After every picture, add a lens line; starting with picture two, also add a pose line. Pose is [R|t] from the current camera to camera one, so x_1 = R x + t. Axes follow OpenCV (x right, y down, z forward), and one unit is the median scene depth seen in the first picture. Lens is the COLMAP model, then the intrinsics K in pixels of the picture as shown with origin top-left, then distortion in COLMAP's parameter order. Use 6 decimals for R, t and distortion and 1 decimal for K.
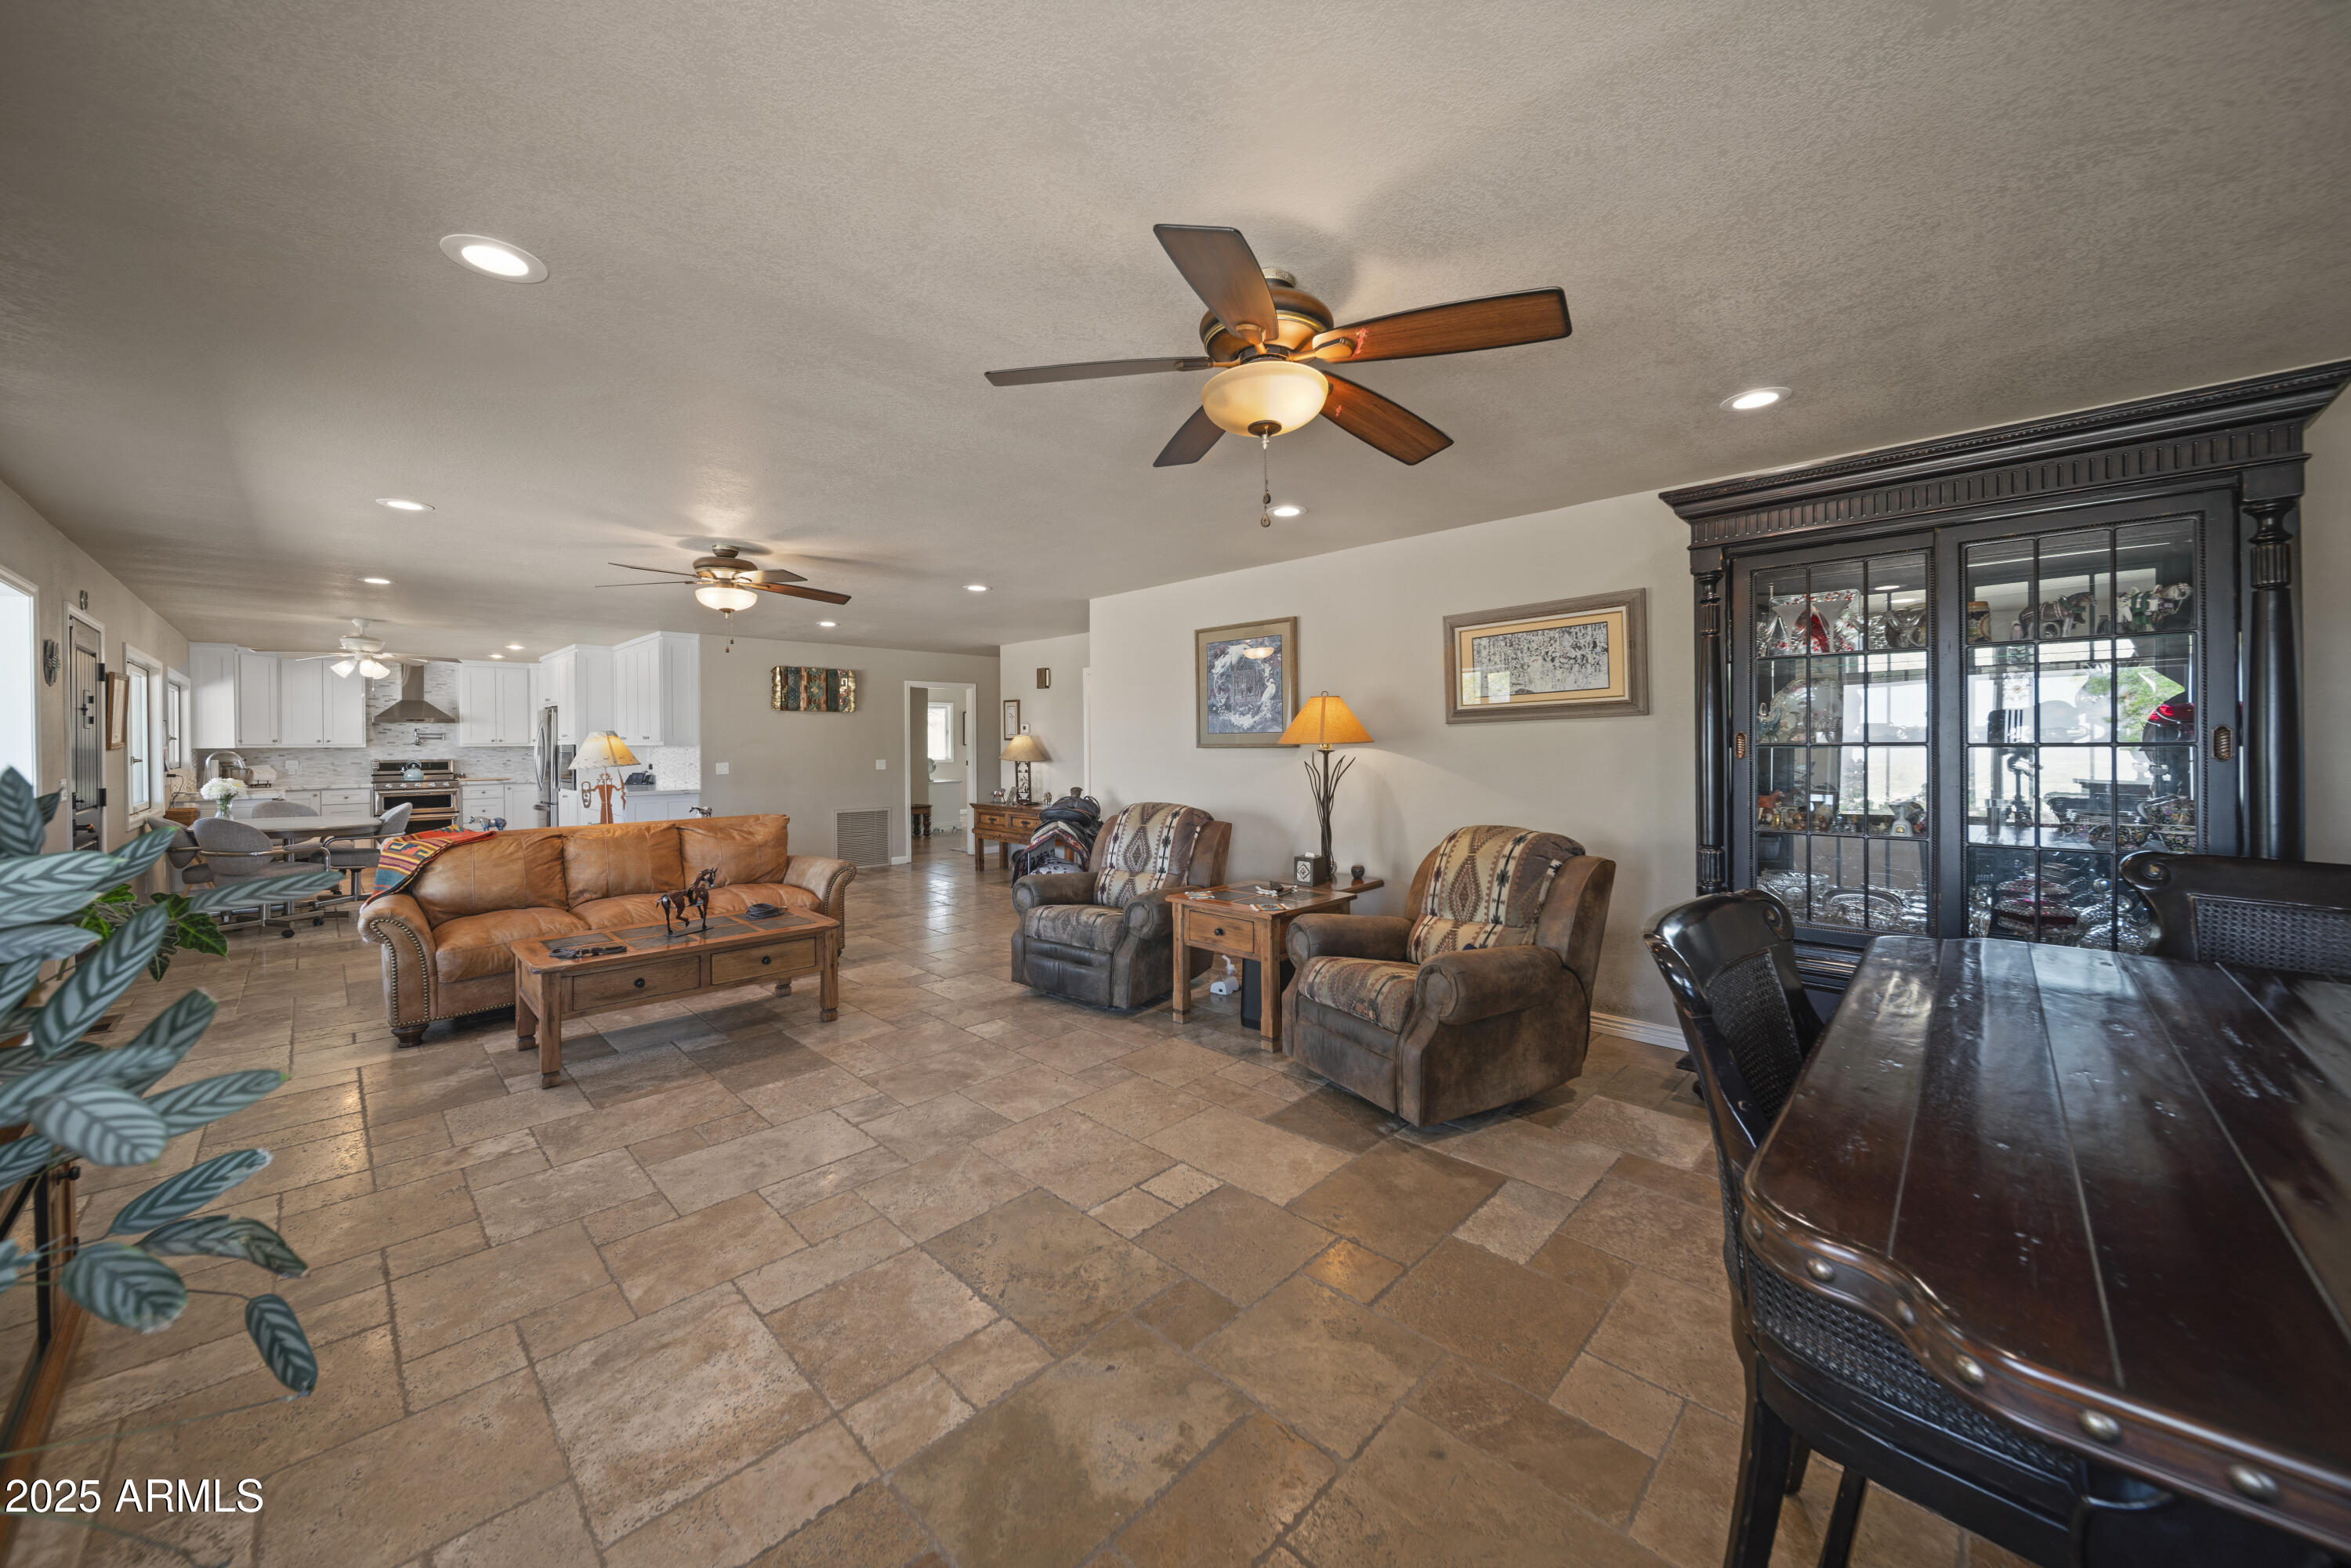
lens RADIAL K [[831.6, 0, 1158.9], [0, 831.6, 751.1], [0, 0, 1]] dist [-0.000994, -0.000178]
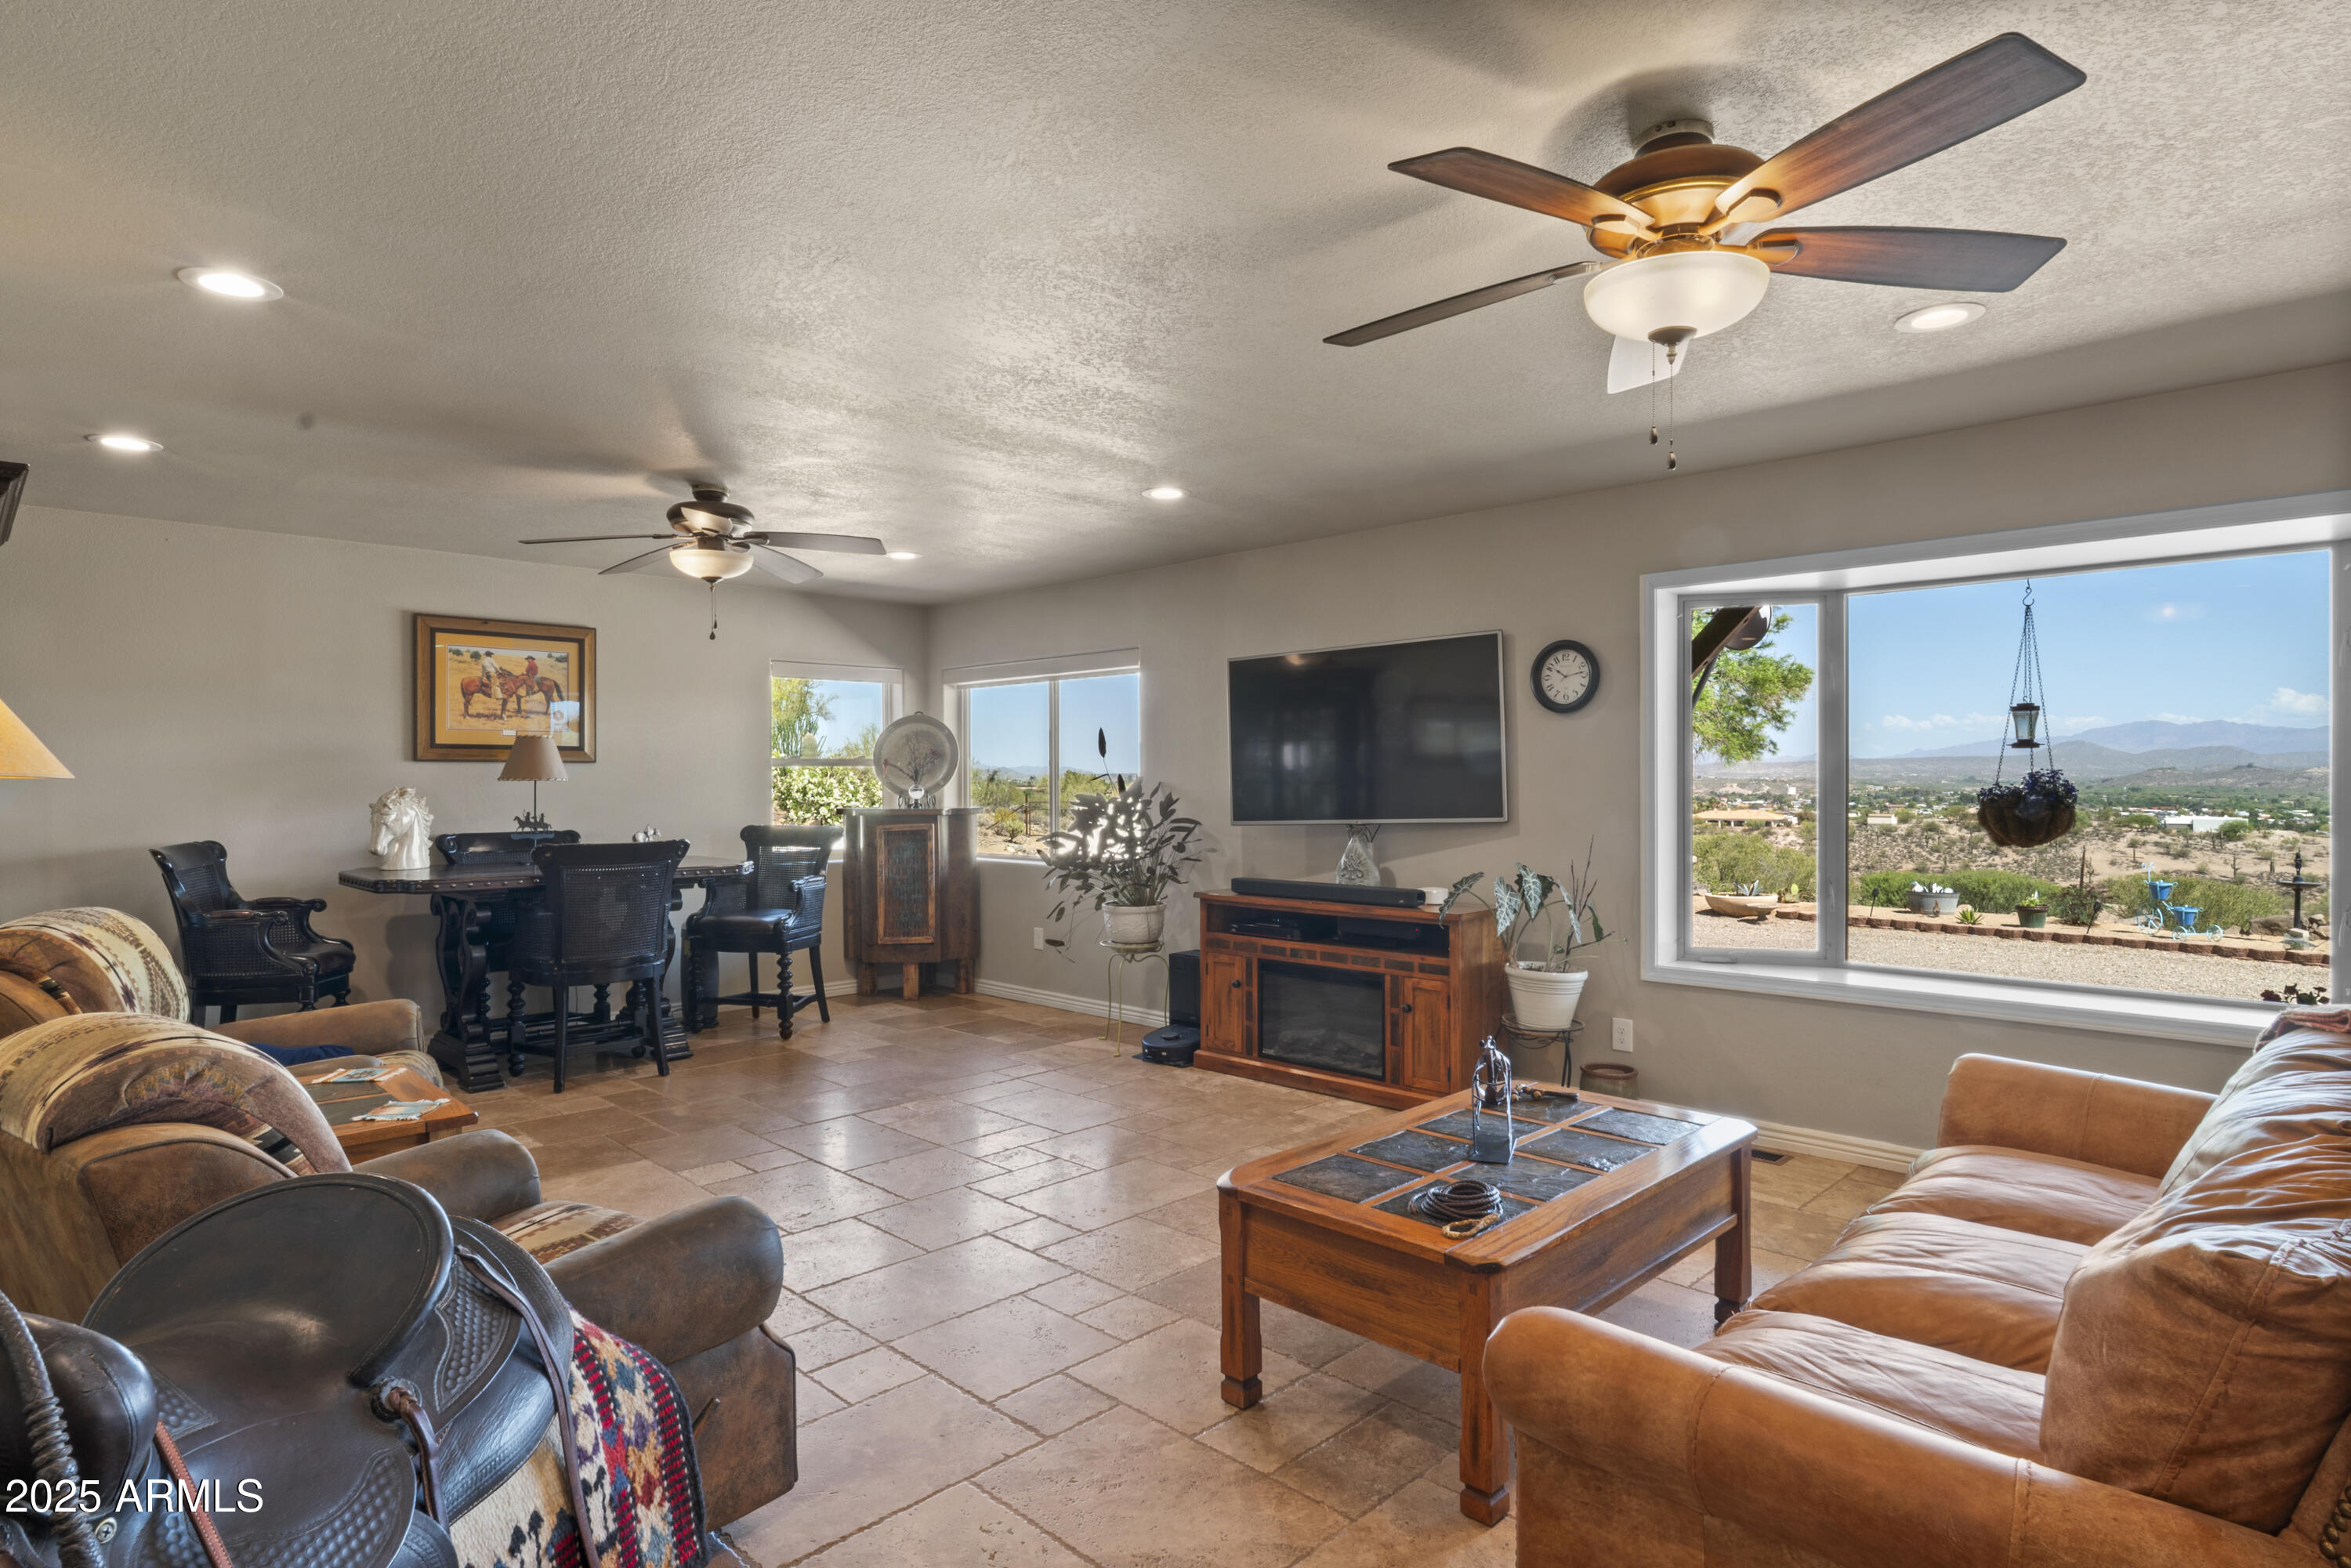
lens RADIAL K [[1277.1, 0, 1168.6], [0, 1277.1, 788.4], [0, 0, 1]] dist [0.000305, 0.000340]
pose [[-0.999791, 0.013859, 0.015012, -0.359118], [0.014117, 0.999752, 0.017243, -0.008028], [-0.014770, 0.017452, -0.999739, 1.595561]]
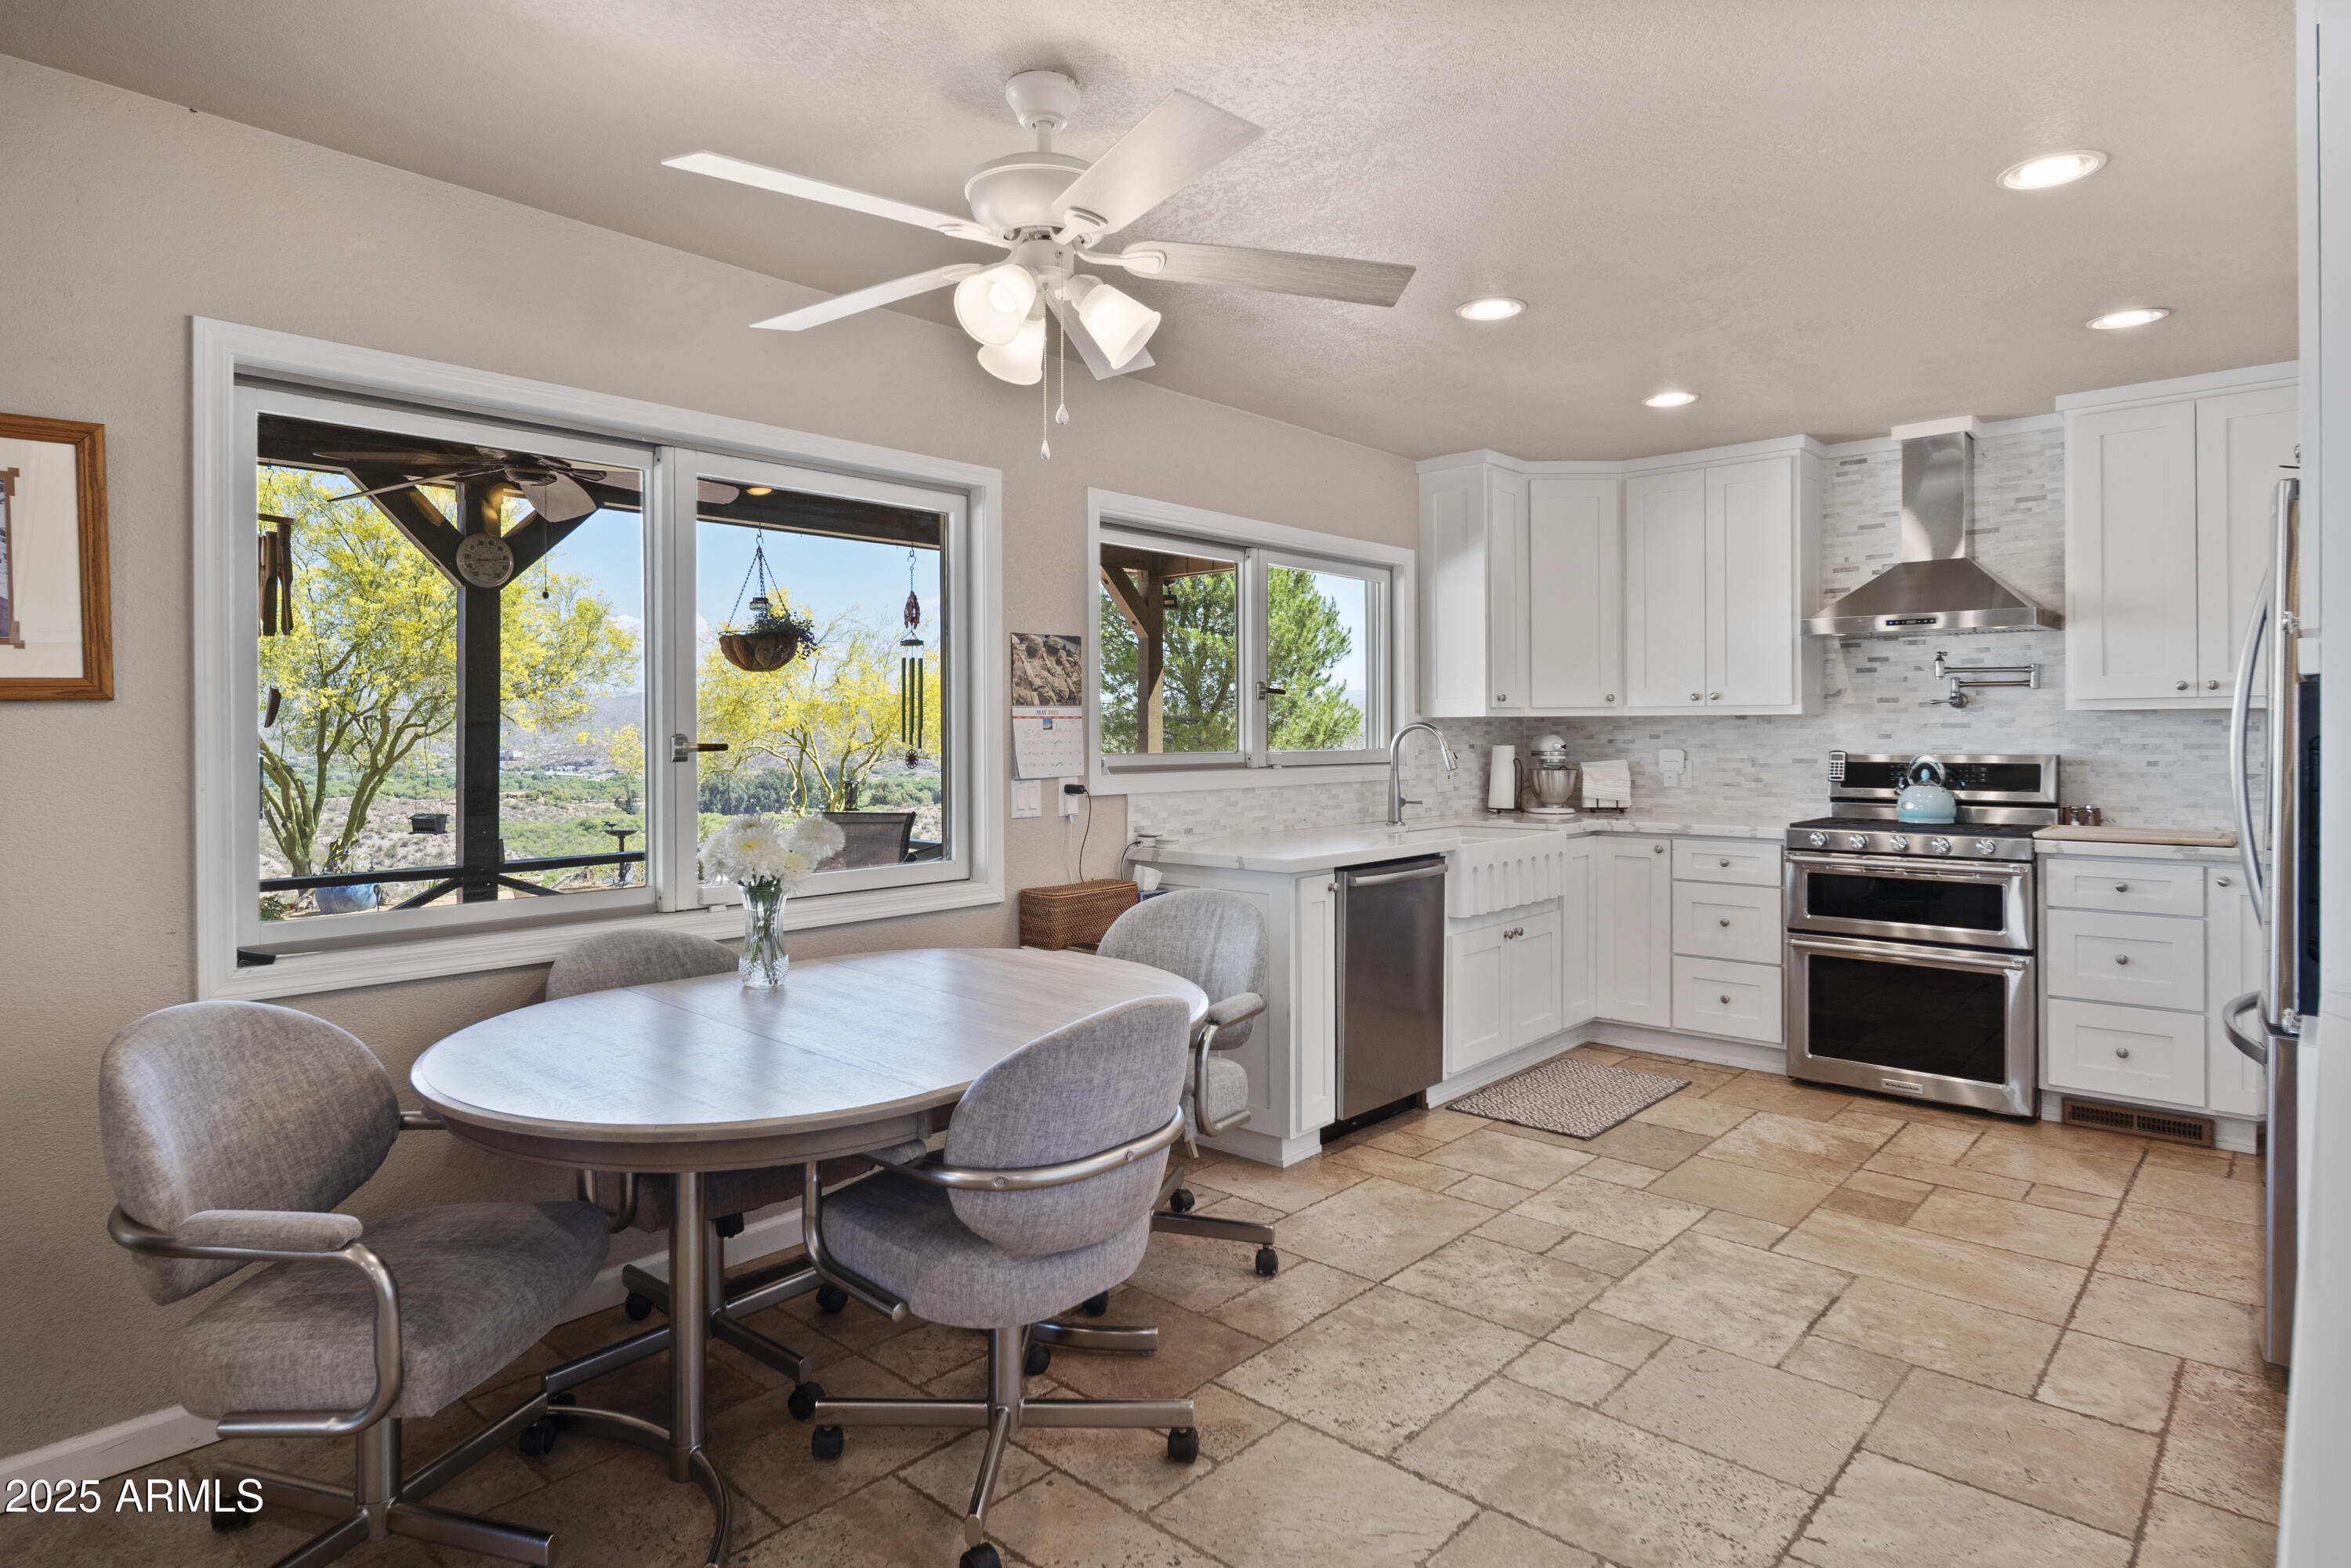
lens RADIAL K [[1277.1, 0, 1179.1], [0, 1277.1, 737.0], [0, 0, 1]] dist [0.000305, 0.000340]
pose [[0.046419, 0.016925, -0.998779, -1.036955], [-0.006541, 0.999840, 0.016639, -0.005249], [0.998901, 0.005761, 0.046522, 1.656300]]
